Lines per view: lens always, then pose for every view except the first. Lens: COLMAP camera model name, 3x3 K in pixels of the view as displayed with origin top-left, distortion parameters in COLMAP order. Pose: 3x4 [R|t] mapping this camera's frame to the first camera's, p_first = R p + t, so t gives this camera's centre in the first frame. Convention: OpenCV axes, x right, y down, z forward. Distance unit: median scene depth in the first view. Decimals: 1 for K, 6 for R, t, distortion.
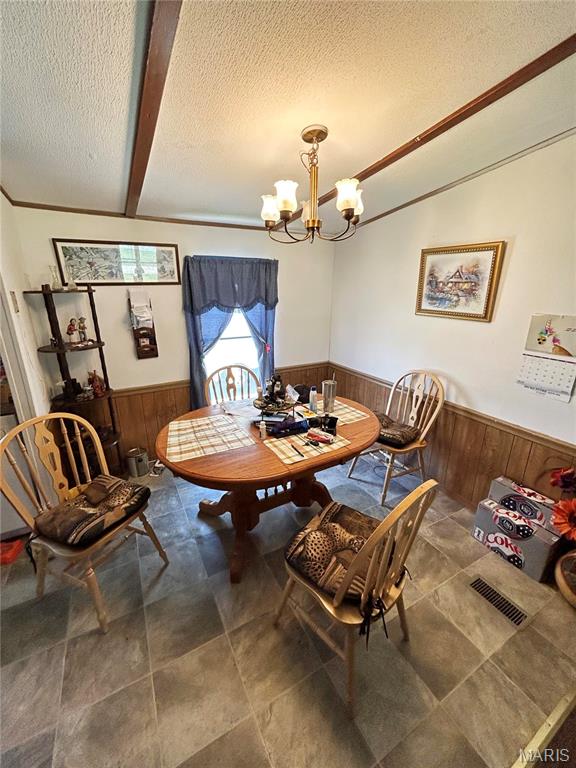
lens RADIAL K [[307.3, 0, 289.4], [0, 307.3, 380.7], [0, 0, 1]] dist [0.001776, 0.000325]
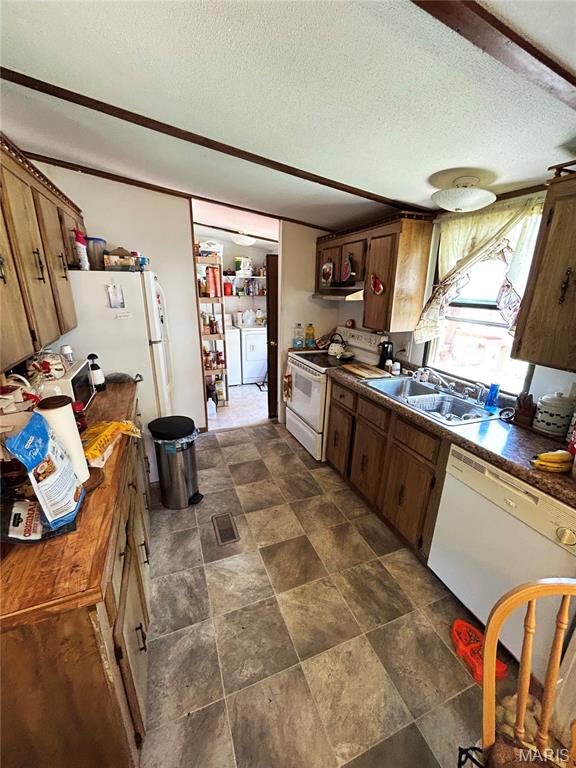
lens RADIAL K [[307.3, 0, 289.4], [0, 307.3, 380.7], [0, 0, 1]] dist [0.001776, 0.000325]
pose [[-0.118017, 0.288952, -0.950041, 1.035699], [-0.300308, 0.901542, 0.311506, -0.155896], [0.946513, 0.322069, -0.019623, 0.550503]]
